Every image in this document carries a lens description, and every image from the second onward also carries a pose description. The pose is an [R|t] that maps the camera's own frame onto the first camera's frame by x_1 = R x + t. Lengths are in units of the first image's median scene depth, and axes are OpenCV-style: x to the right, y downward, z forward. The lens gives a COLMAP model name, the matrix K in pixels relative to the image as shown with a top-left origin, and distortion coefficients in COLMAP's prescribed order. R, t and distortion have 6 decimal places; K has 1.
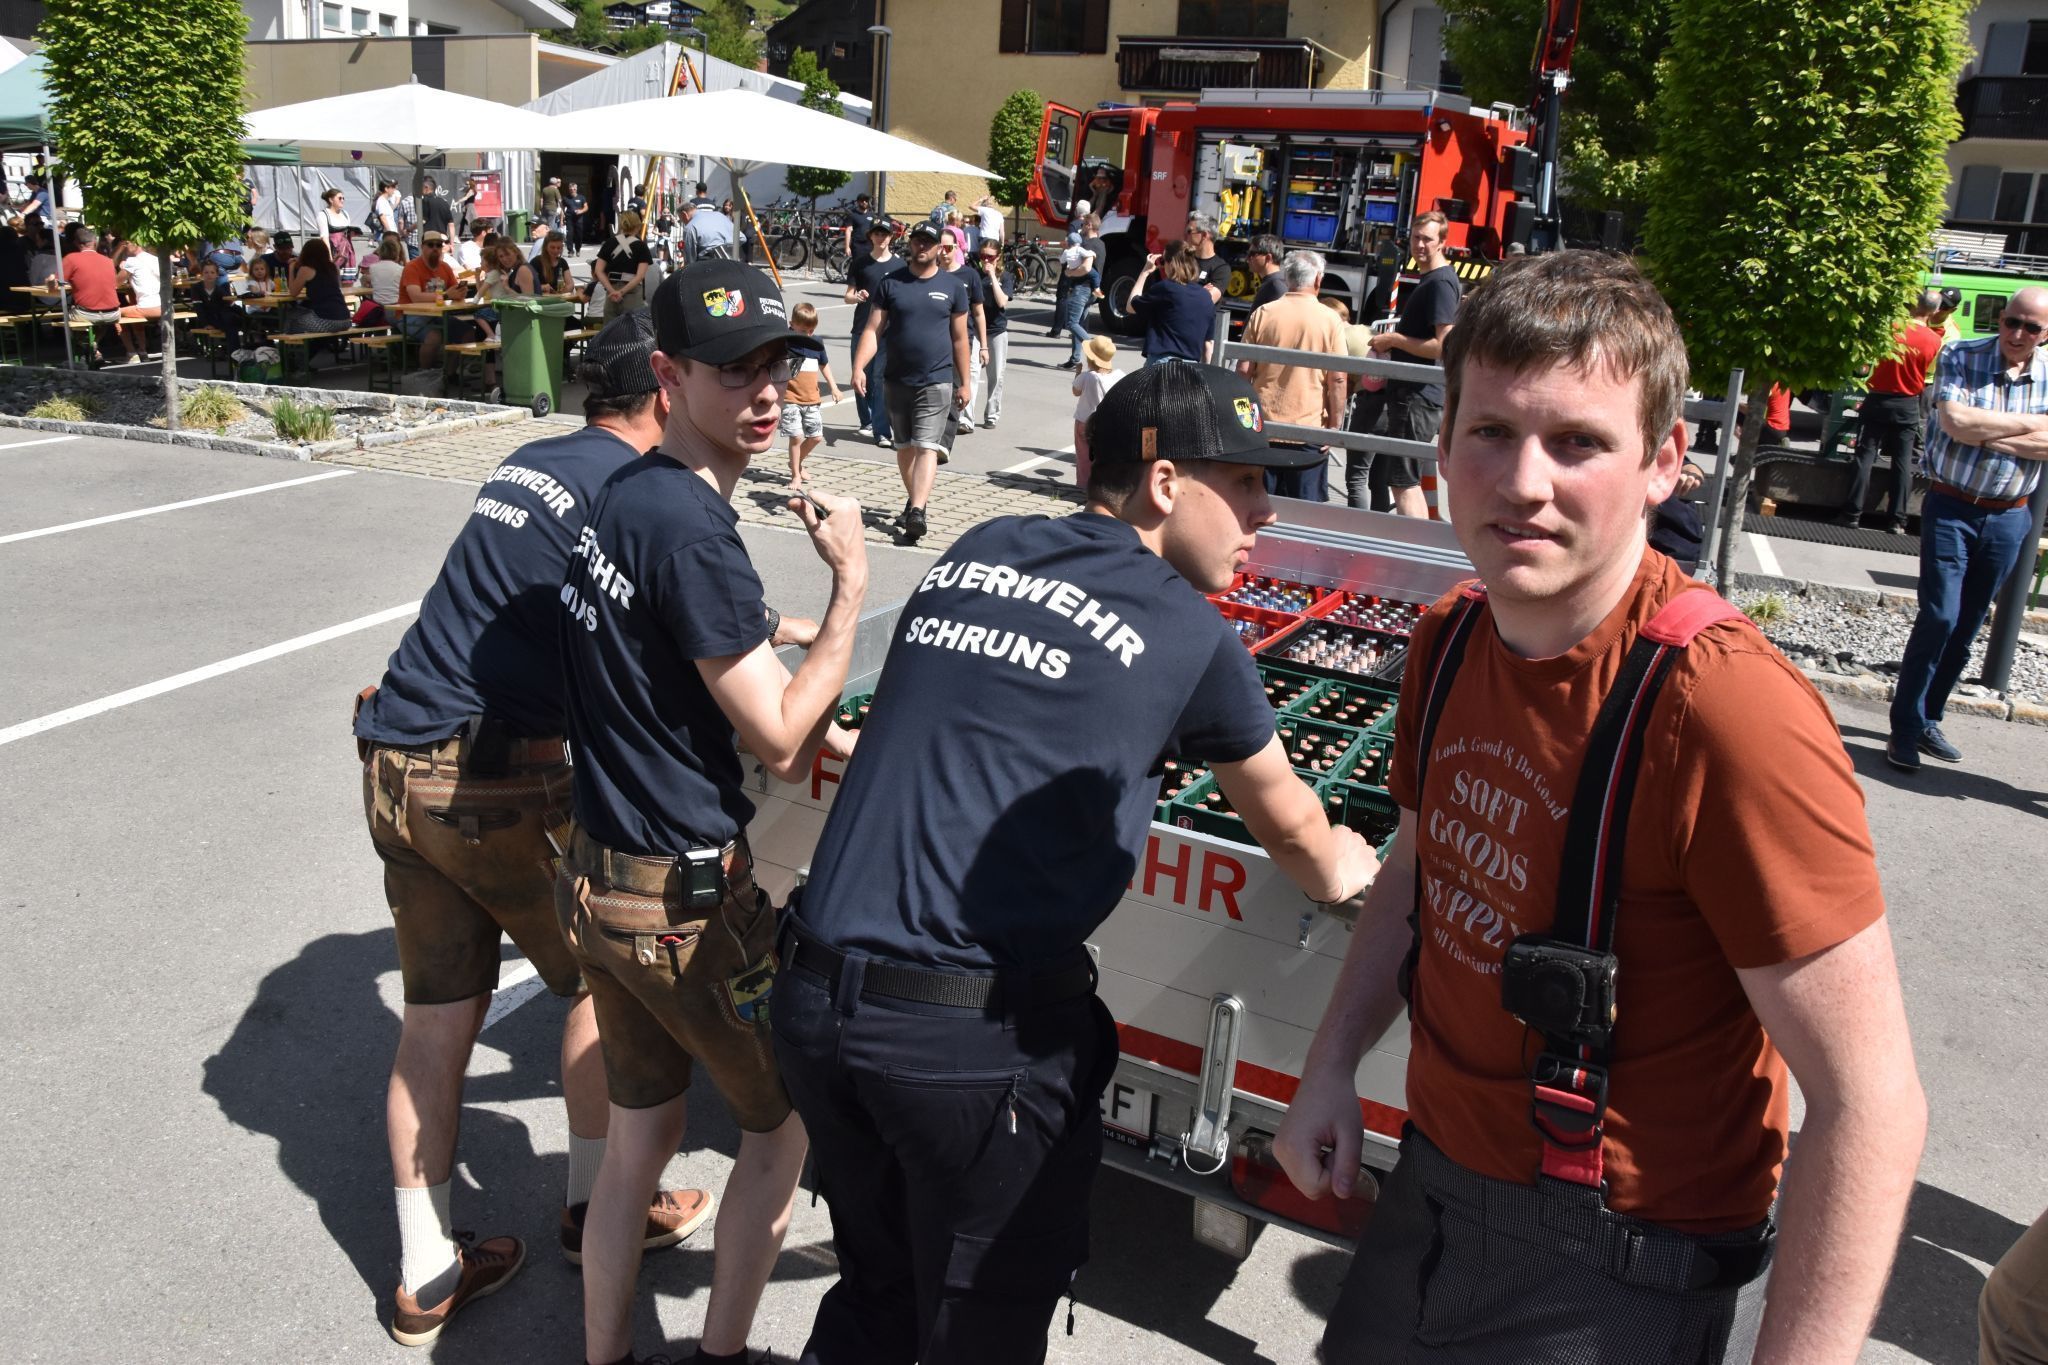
lens RADIAL K [[1652.9, 0, 1020.4], [0, 1652.9, 688.2], [0, 0, 1]] dist [-0.150889, 0.106764]
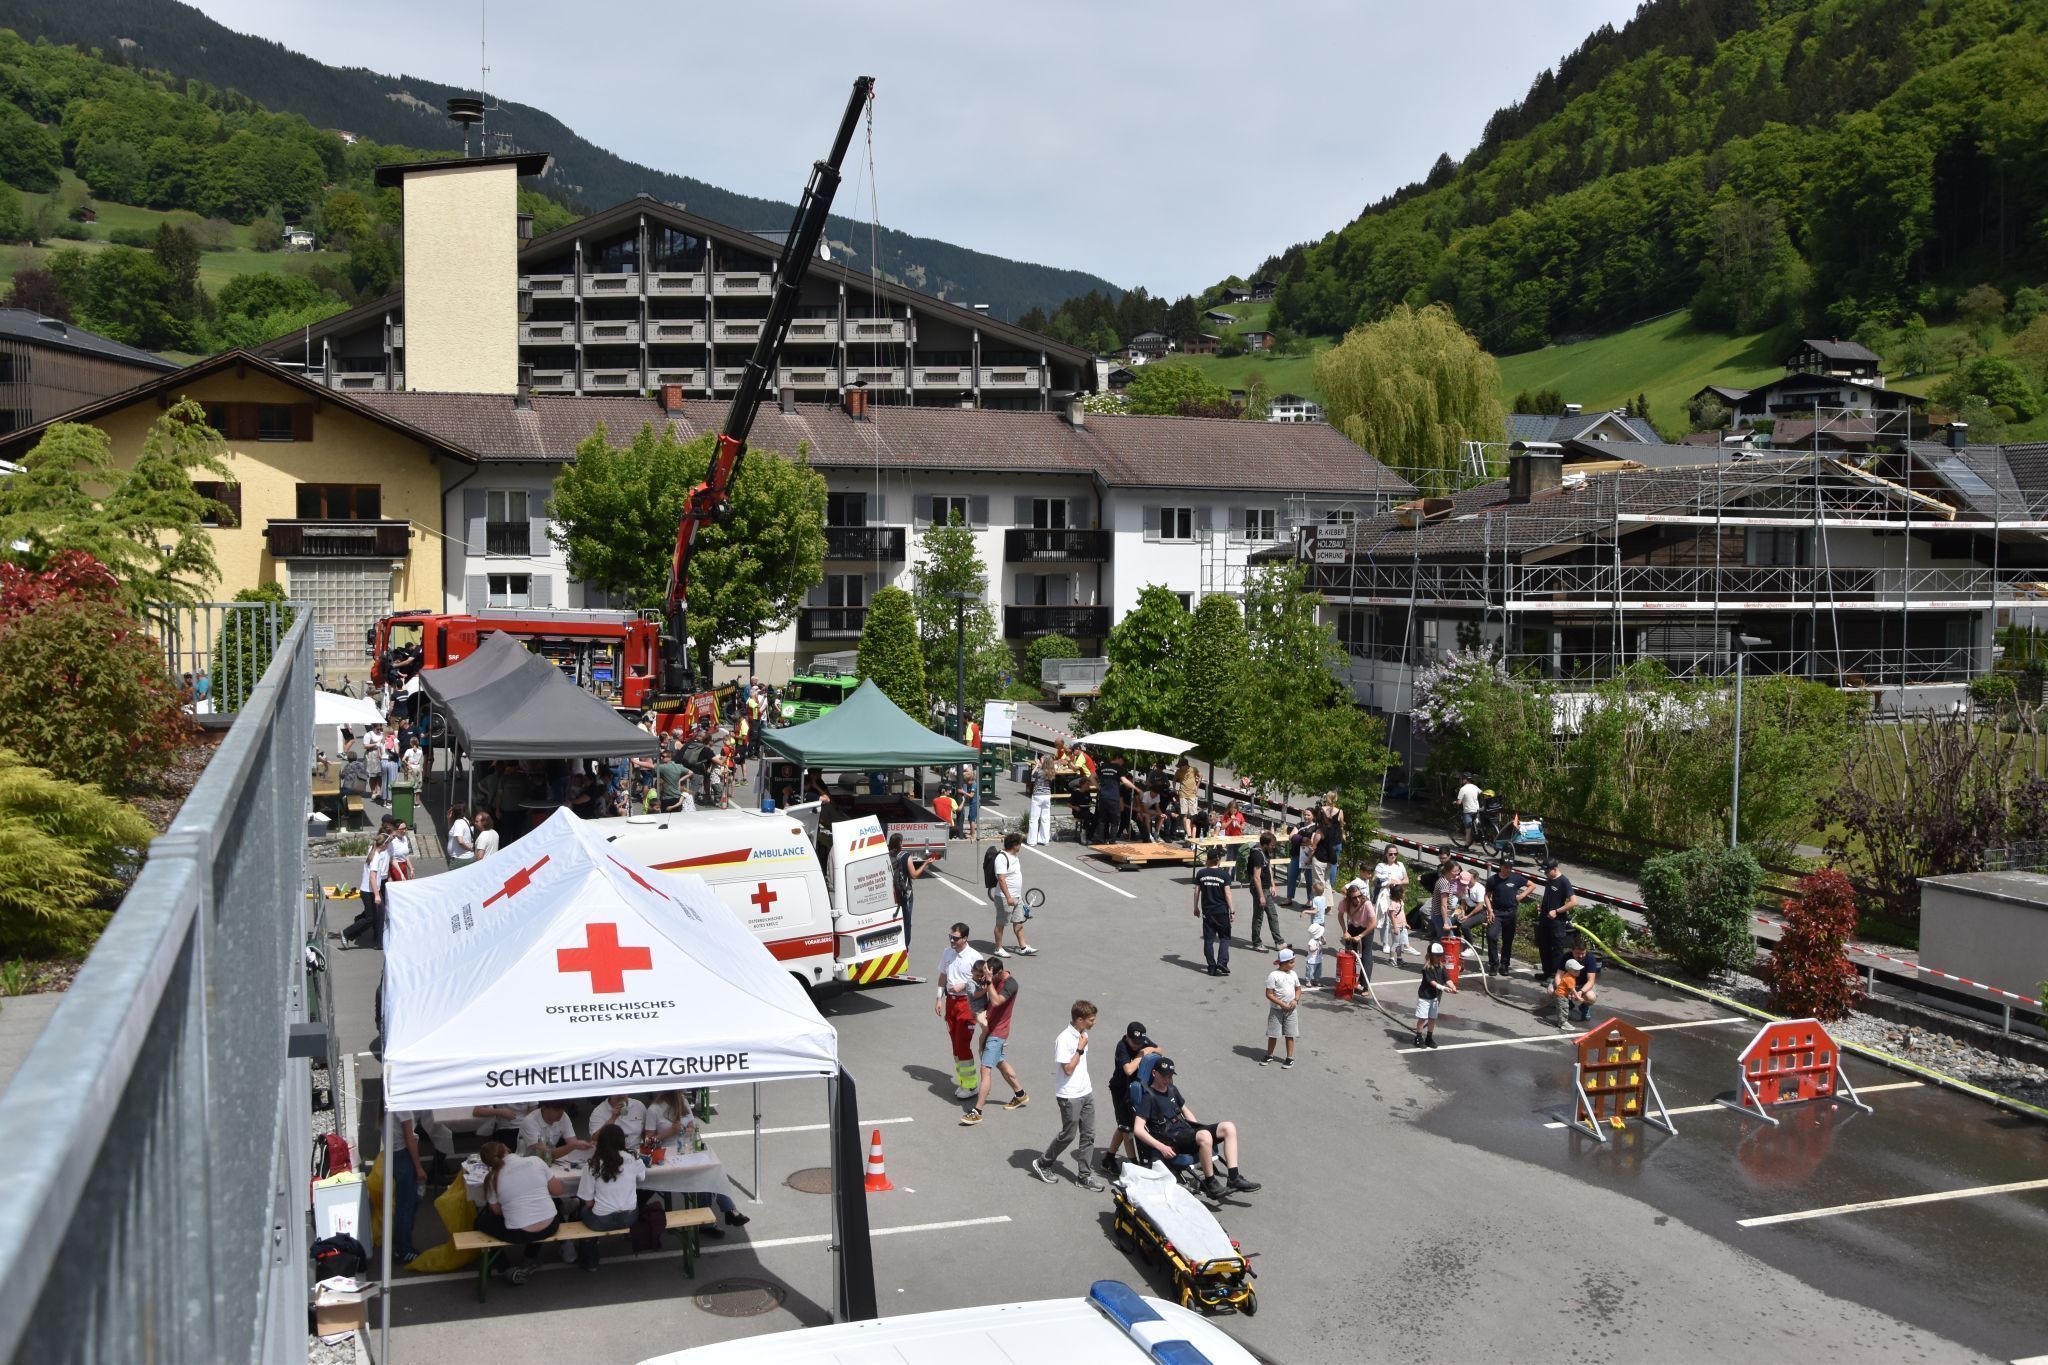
lens RADIAL K [[1889.5, 0, 1033.6], [0, 1889.5, 646.8], [0, 0, 1]] dist [-0.047701, 0.000000]
pose [[0.759191, -0.081728, 0.645716, -0.837272], [0.206067, 0.971232, -0.119351, 0.050971], [-0.617386, 0.223671, 0.754192, -1.027528]]
